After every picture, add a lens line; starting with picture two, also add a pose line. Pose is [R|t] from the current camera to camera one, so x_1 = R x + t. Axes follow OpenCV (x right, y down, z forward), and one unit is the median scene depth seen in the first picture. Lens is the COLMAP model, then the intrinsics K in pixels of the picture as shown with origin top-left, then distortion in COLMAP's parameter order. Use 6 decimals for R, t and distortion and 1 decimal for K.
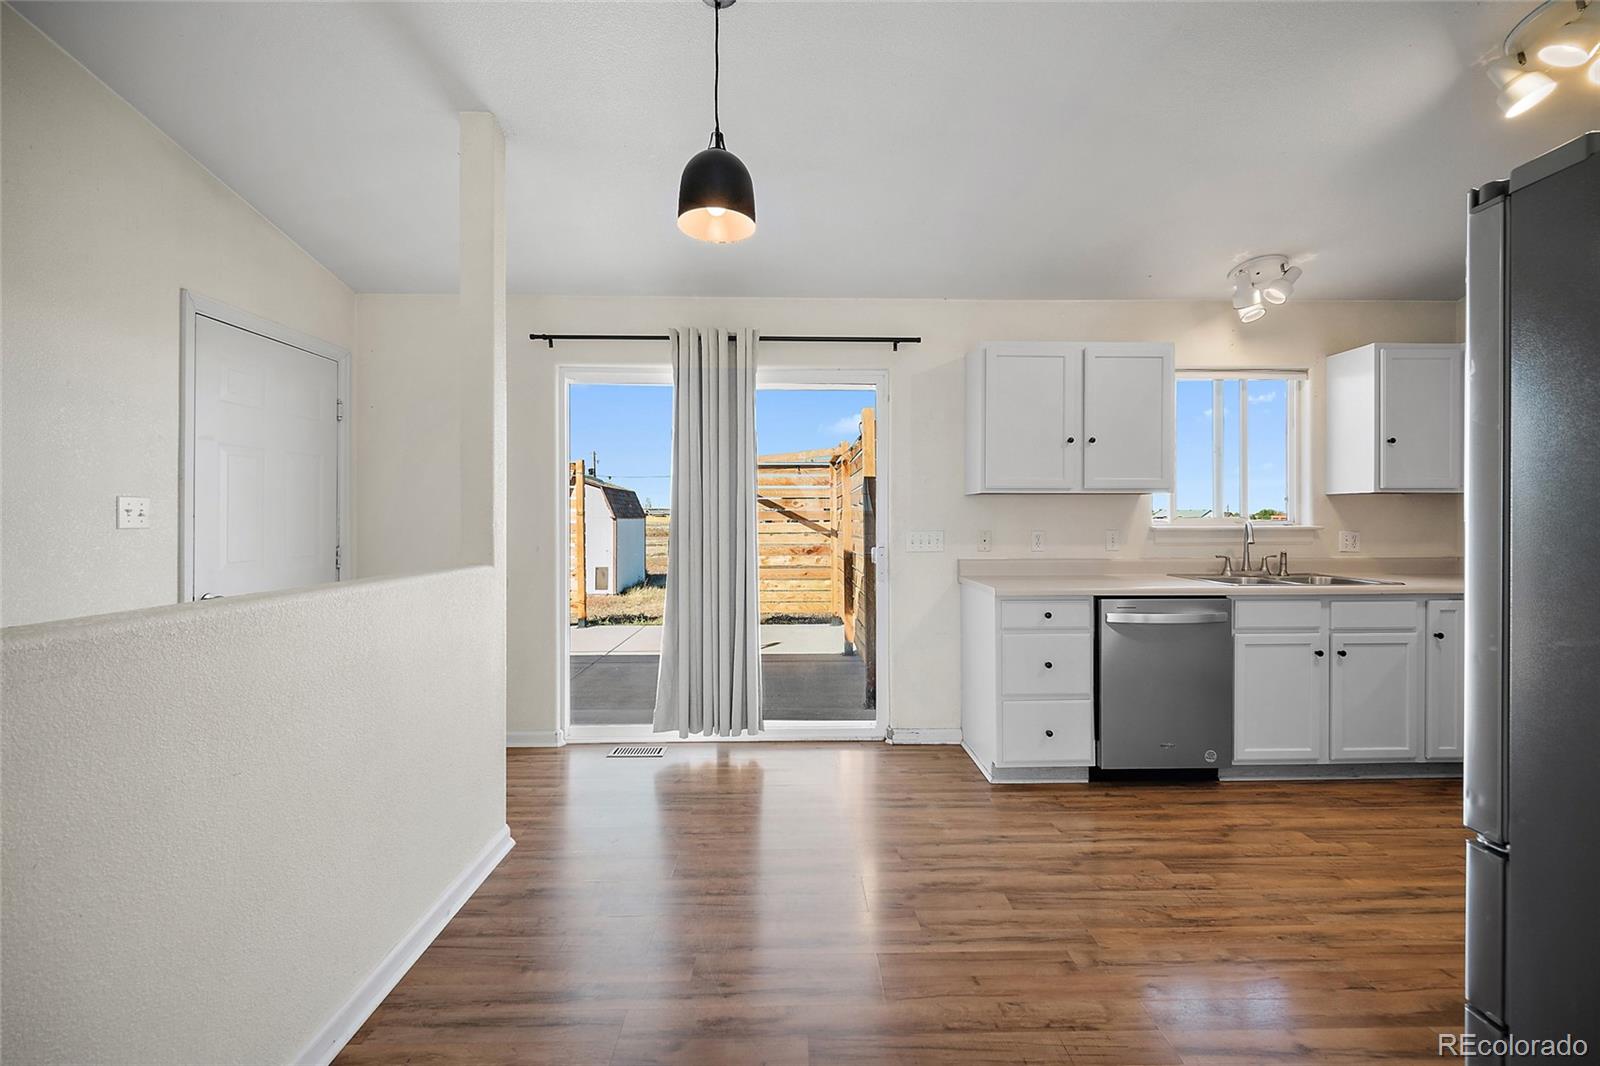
lens RADIAL K [[642.0, 0, 802.4], [0, 642.0, 526.7], [0, 0, 1]] dist [-0.004016, -0.000175]
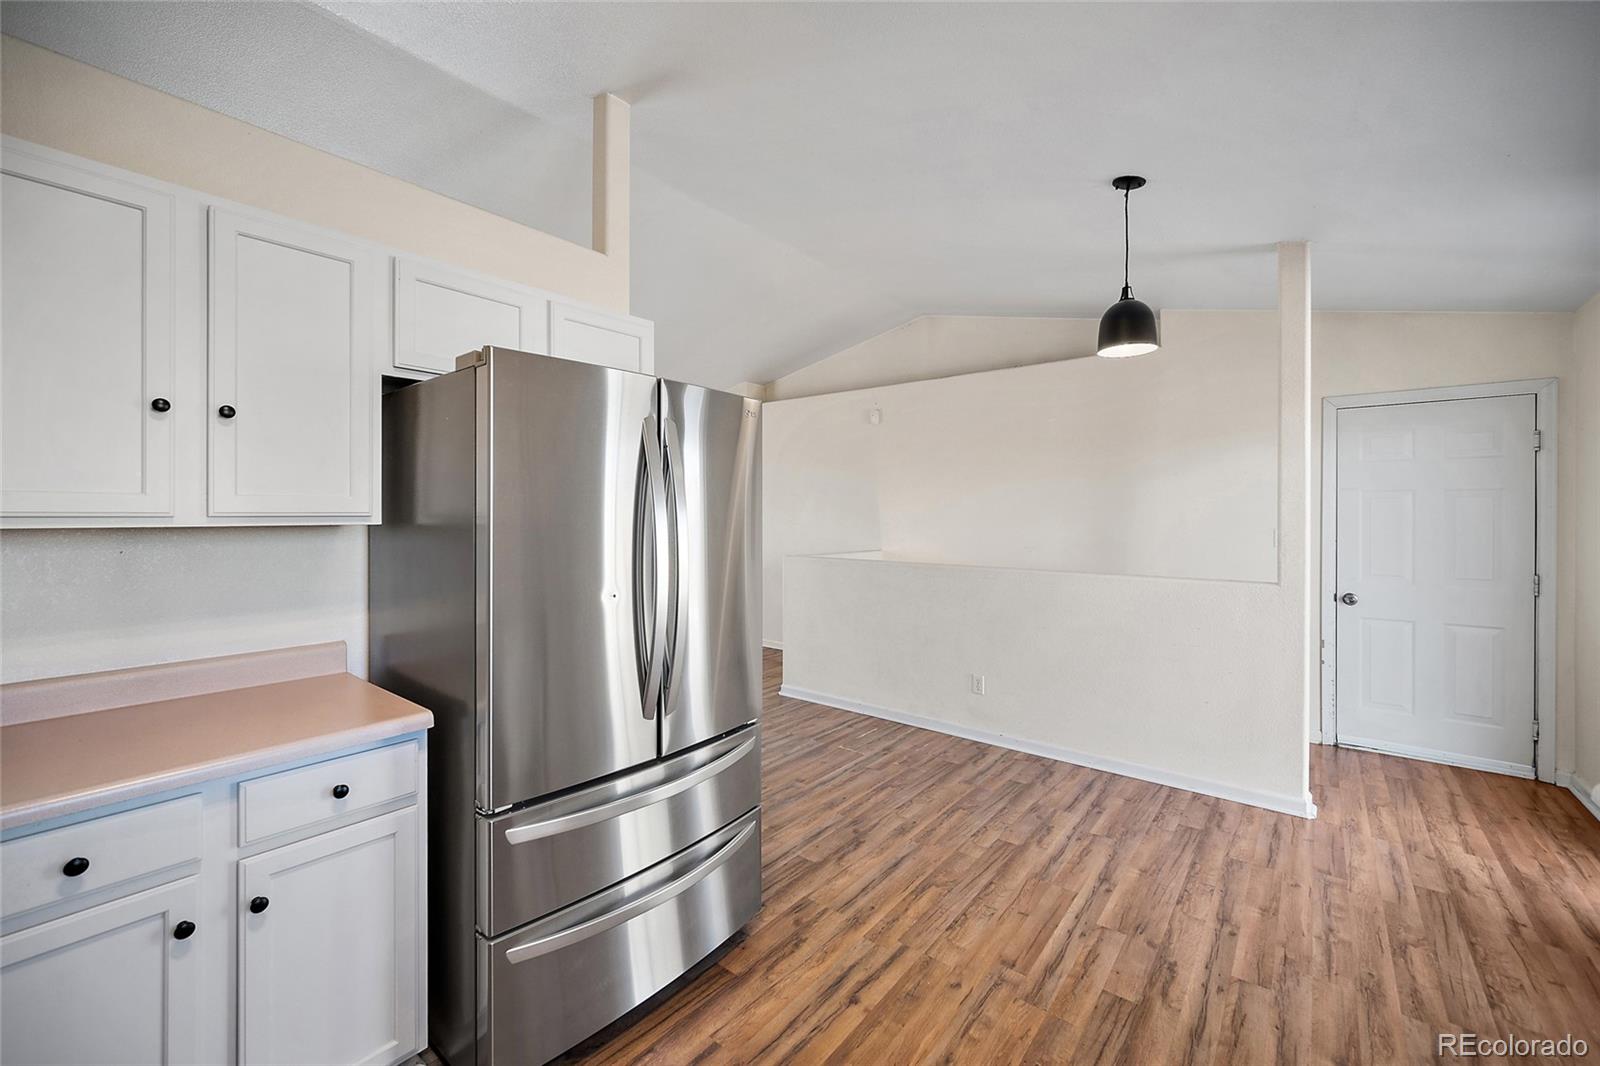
lens RADIAL K [[642.0, 0, 801.1], [0, 642.0, 525.2], [0, 0, 1]] dist [-0.004016, -0.000175]
pose [[-0.646608, -0.001920, -0.762820, 1.119955], [-0.008009, 0.999959, 0.004272, -0.061139], [0.762781, 0.008871, -0.646597, 1.071456]]
